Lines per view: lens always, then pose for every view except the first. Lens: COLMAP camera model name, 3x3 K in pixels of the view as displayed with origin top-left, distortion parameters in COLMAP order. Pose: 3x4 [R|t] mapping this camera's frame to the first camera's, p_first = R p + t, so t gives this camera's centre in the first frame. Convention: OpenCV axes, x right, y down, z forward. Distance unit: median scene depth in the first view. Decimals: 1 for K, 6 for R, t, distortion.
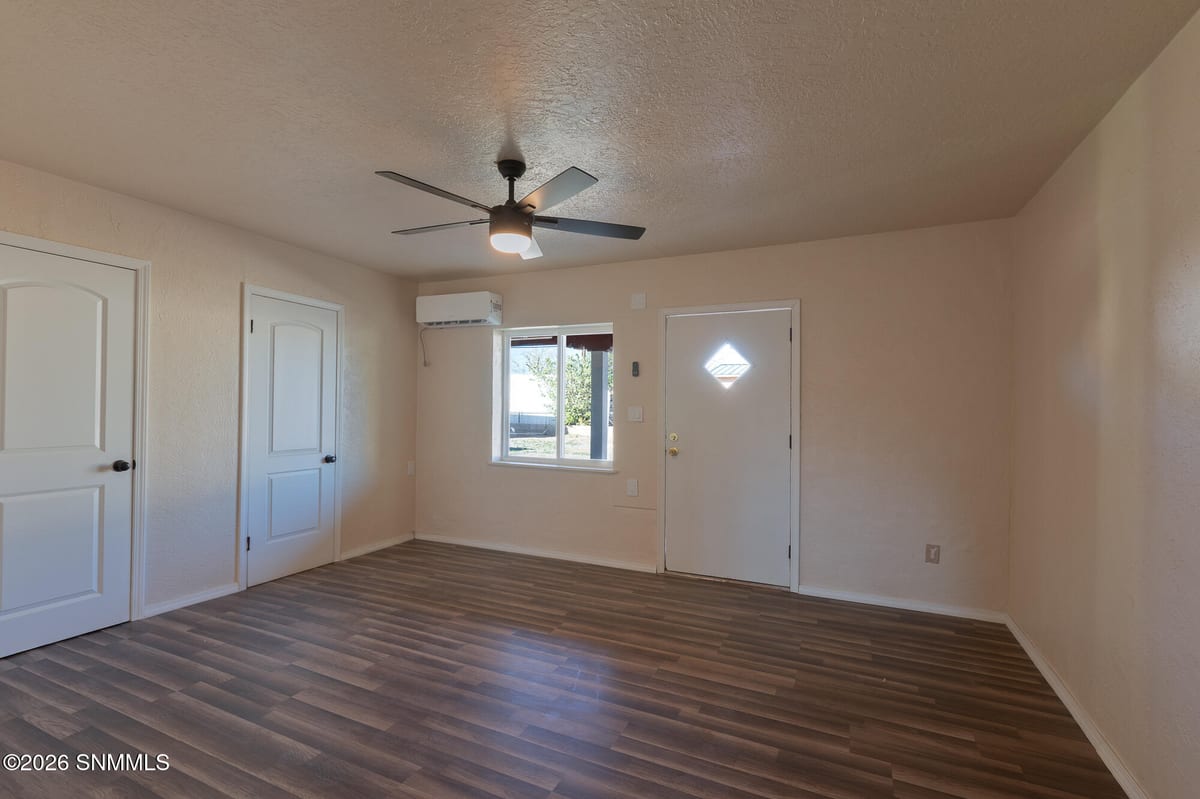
lens RADIAL K [[535.3, 0, 597.1], [0, 535.3, 400.2], [0, 0, 1]] dist [0.012320, -0.000370]
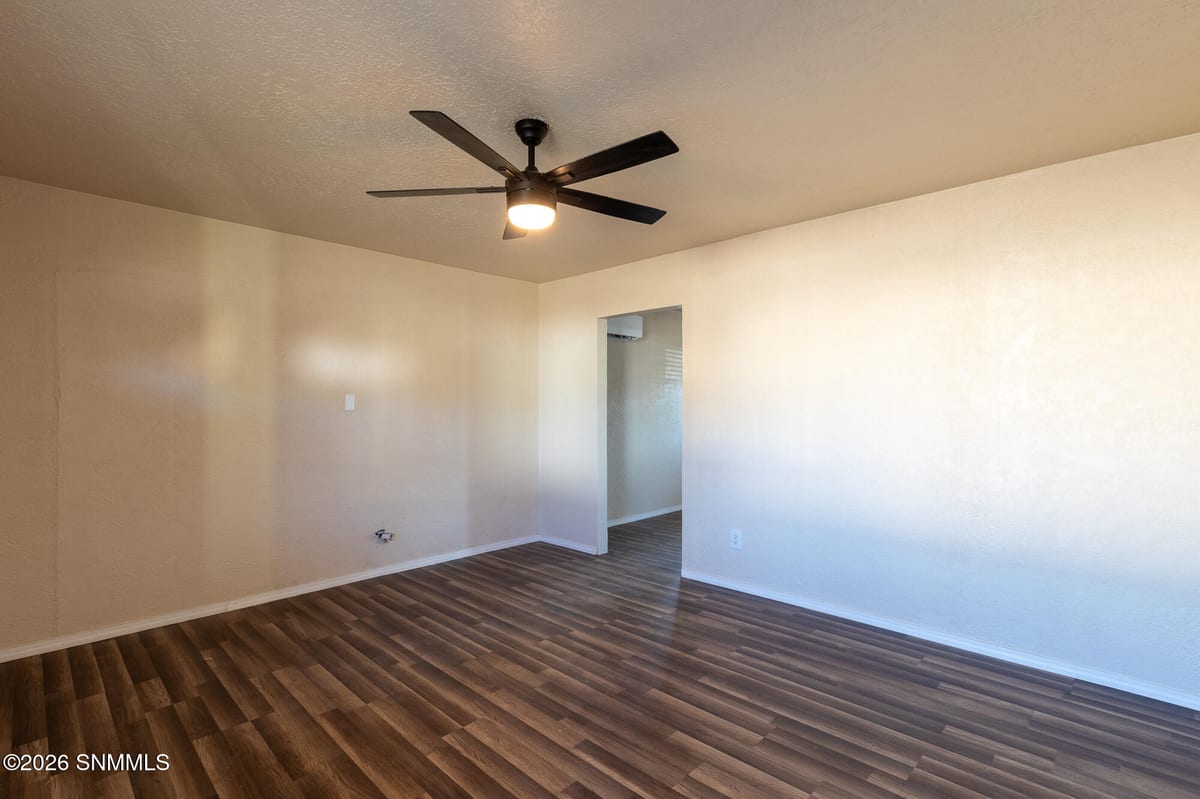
lens RADIAL K [[535.3, 0, 600.0], [0, 535.3, 401.4], [0, 0, 1]] dist [0.012320, -0.000370]
pose [[-0.942177, -0.010096, 0.334964, -0.605982], [-0.011202, 0.999936, -0.001369, 0.002167], [-0.334928, -0.005042, -0.942230, 1.933243]]
